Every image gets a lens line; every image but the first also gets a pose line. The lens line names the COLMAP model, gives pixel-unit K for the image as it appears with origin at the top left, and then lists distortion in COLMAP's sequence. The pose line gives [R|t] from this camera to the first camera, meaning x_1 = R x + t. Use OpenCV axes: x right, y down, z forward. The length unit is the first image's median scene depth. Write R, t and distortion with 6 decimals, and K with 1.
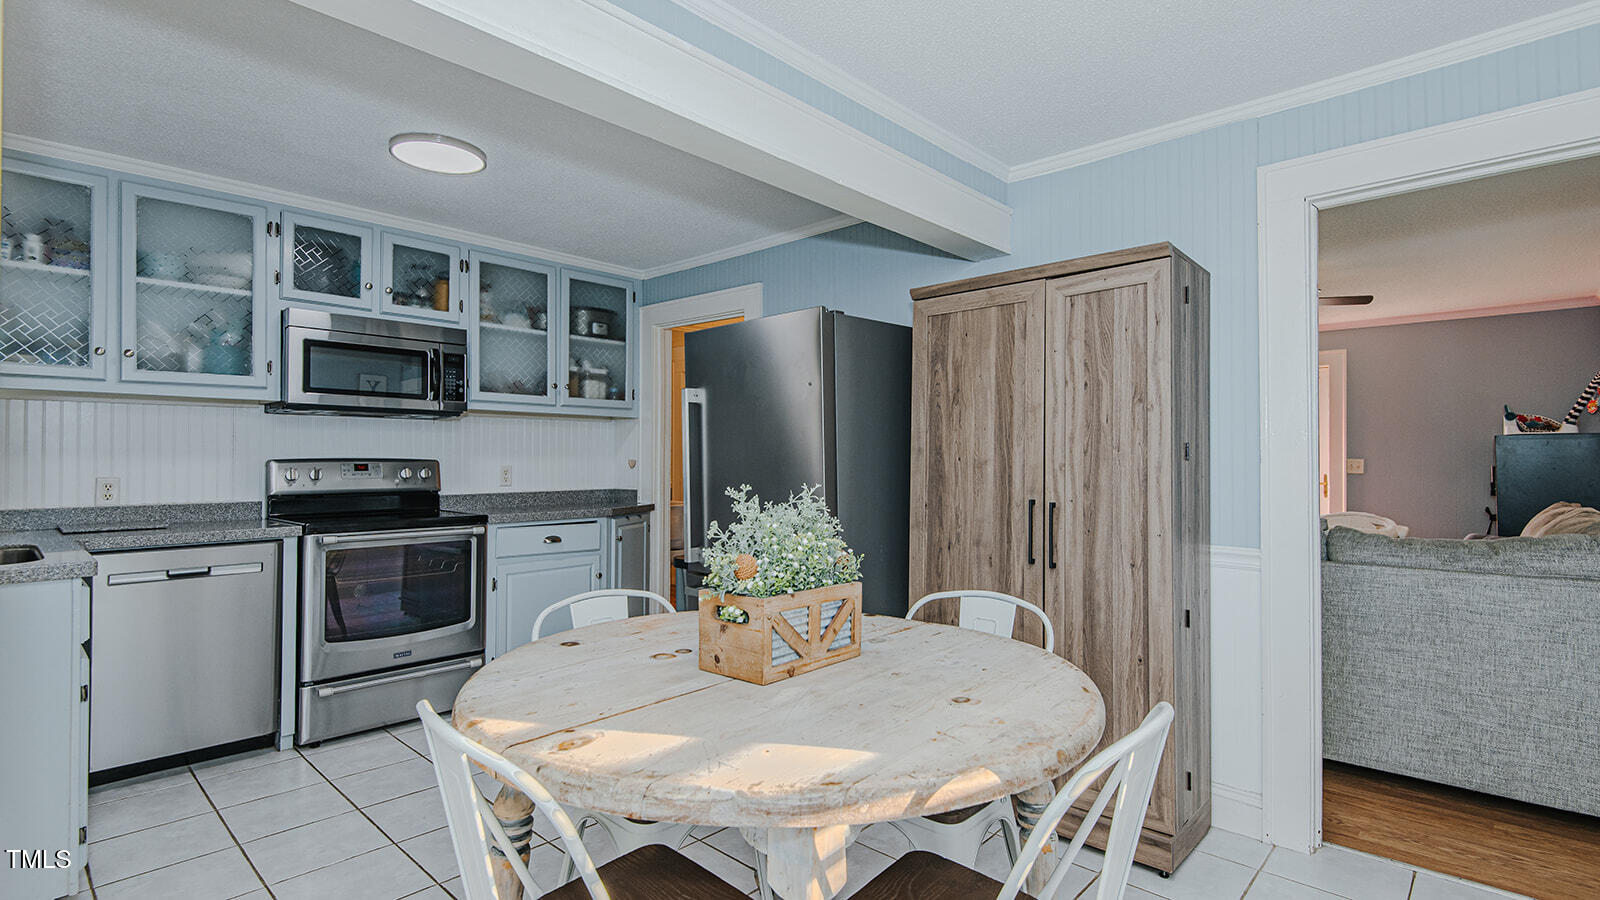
lens RADIAL K [[730.3, 0, 800.0], [0, 730.3, 450.0], [0, 0, 1]] dist [0.033062, -0.018402]
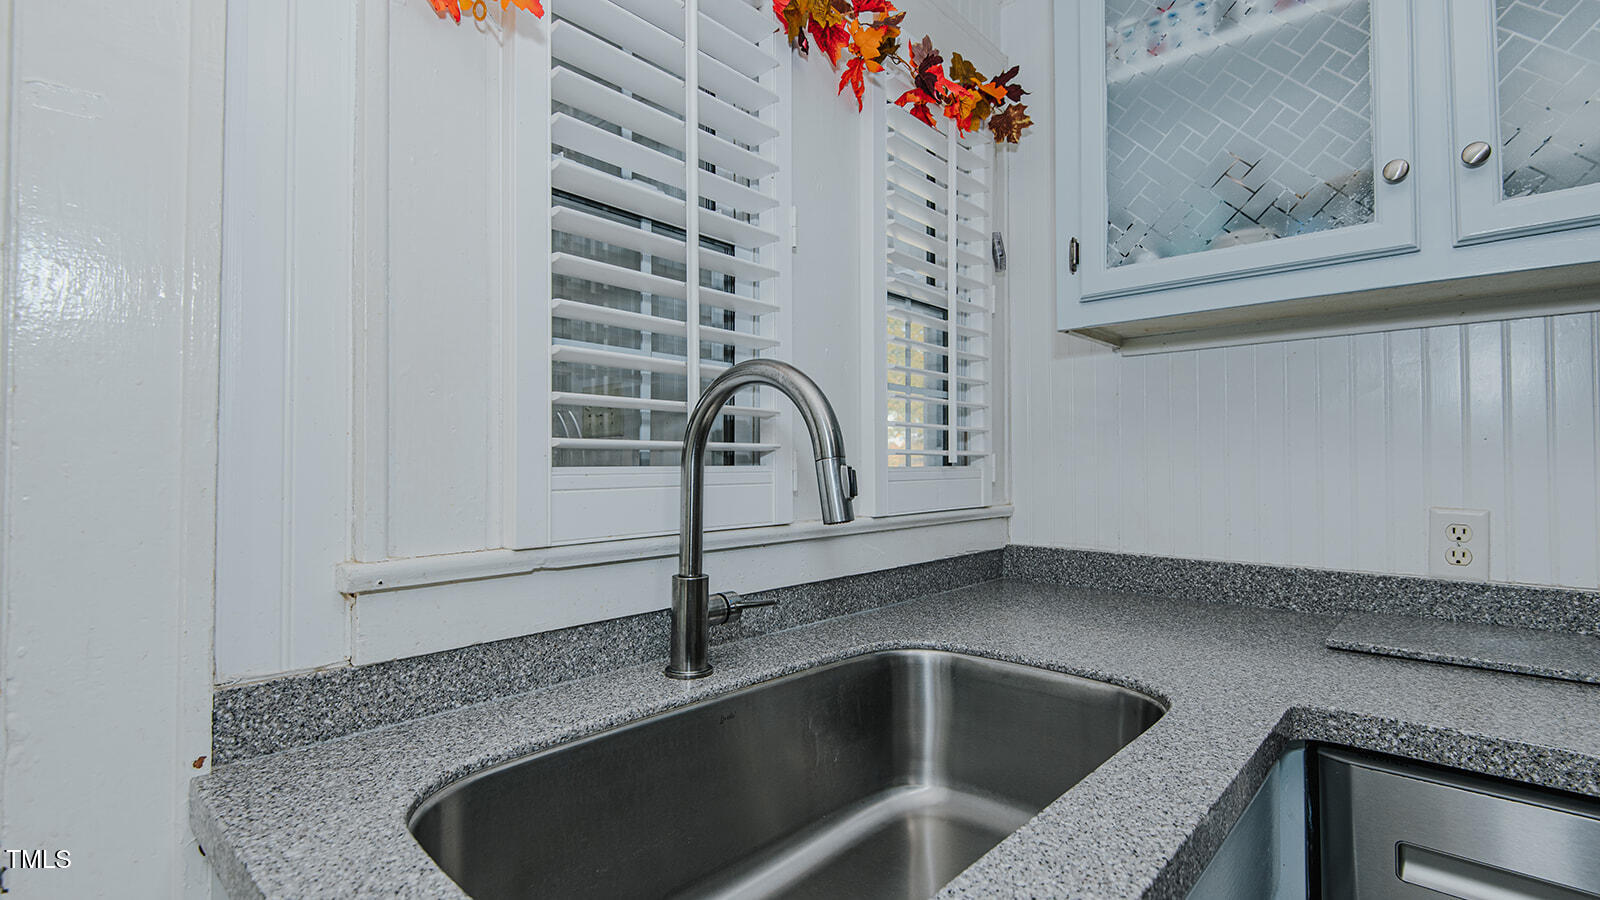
lens RADIAL K [[730.3, 0, 800.0], [0, 730.3, 450.0], [0, 0, 1]] dist [0.033062, -0.018402]
pose [[0.005935, -0.019173, -0.999799, -0.497776], [0.005421, 0.999802, -0.019141, 0.009331], [0.999968, -0.005306, 0.006038, 0.599178]]
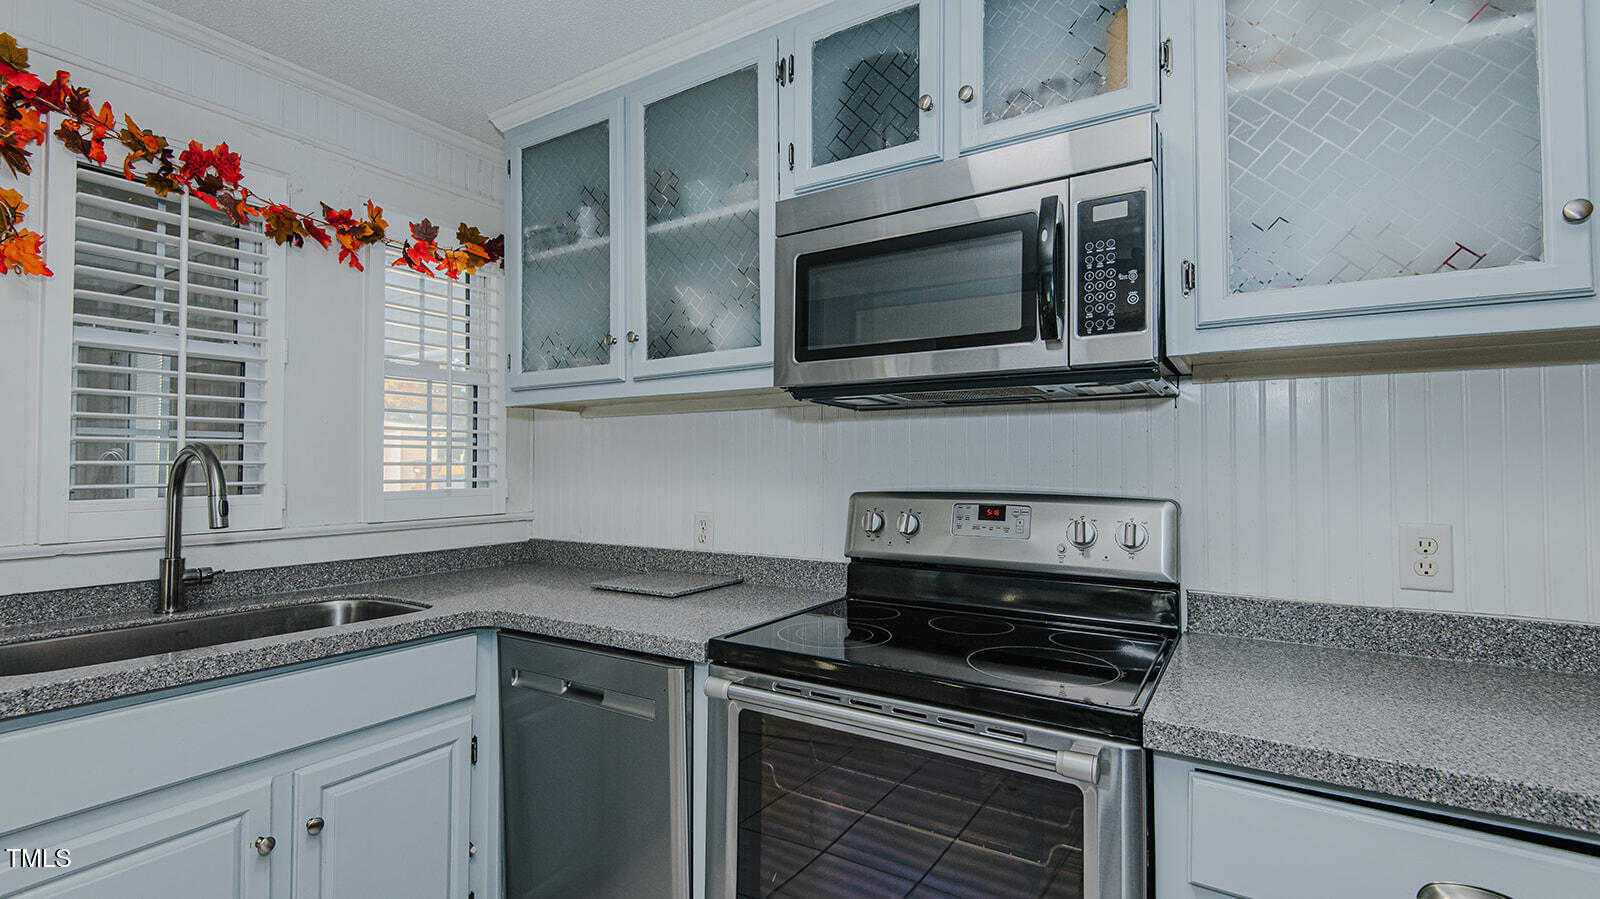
lens RADIAL K [[730.3, 0, 800.0], [0, 730.3, 449.5], [0, 0, 1]] dist [0.033062, -0.018402]
pose [[0.162333, -0.023472, -0.986457, -0.182925], [0.011476, 0.999694, -0.021899, -0.008259], [0.986669, -0.007766, 0.162553, 0.921677]]
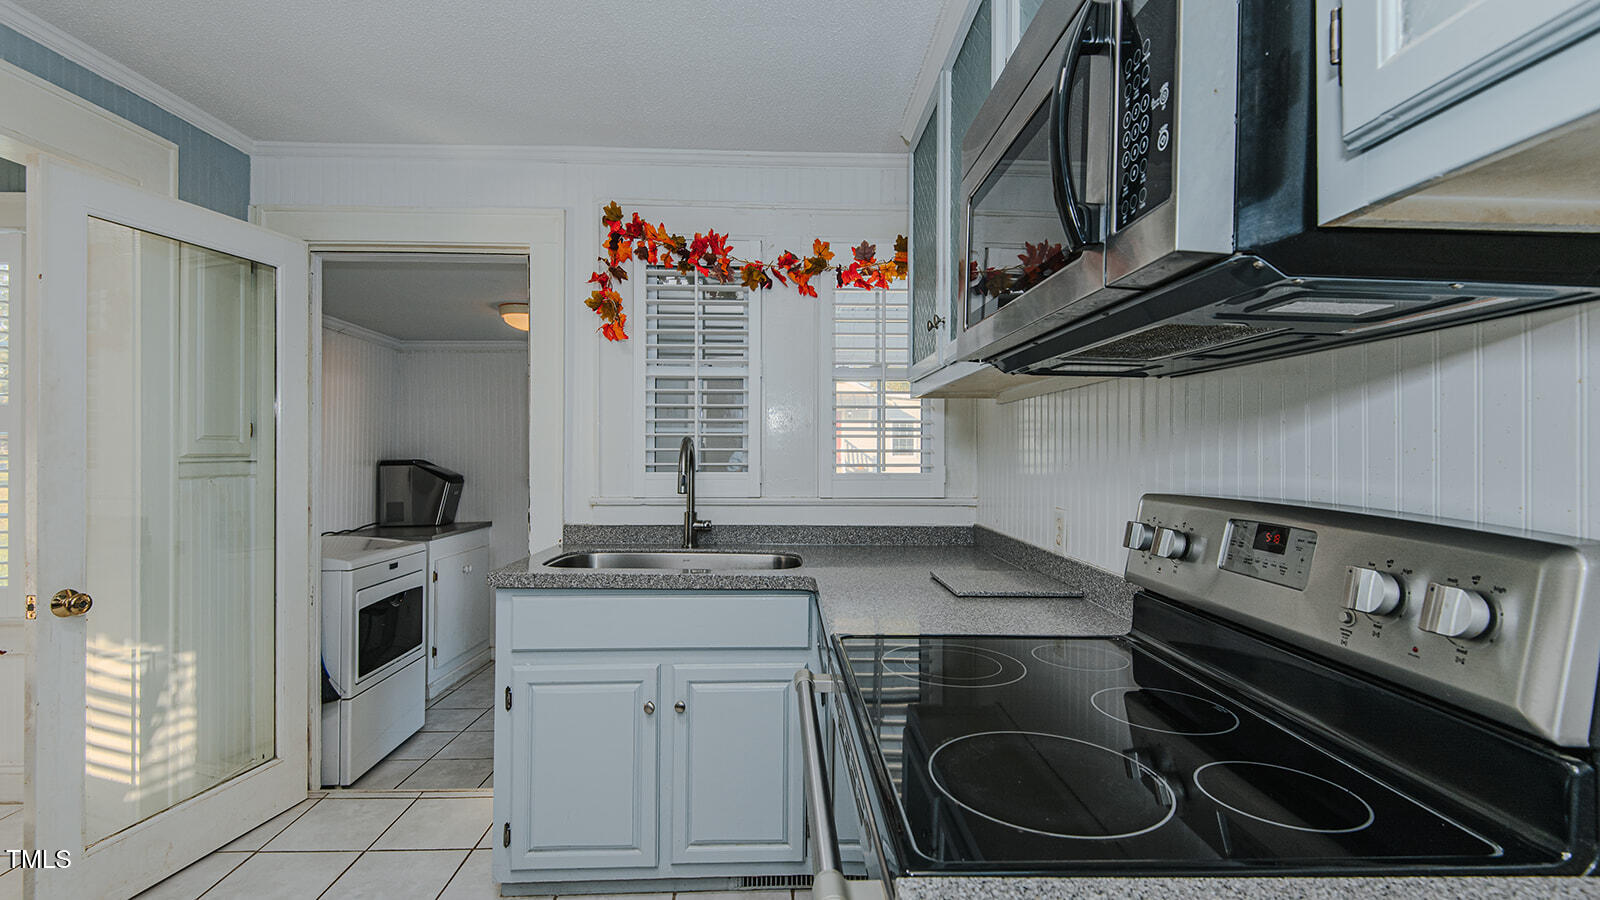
lens RADIAL K [[730.3, 0, 800.0], [0, 730.3, 450.0], [0, 0, 1]] dist [0.033062, -0.018402]
pose [[-0.726117, -0.006648, -0.687539, -0.320951], [-0.000144, 0.999955, -0.009517, -0.007208], [0.687571, -0.006812, -0.726085, 1.233227]]
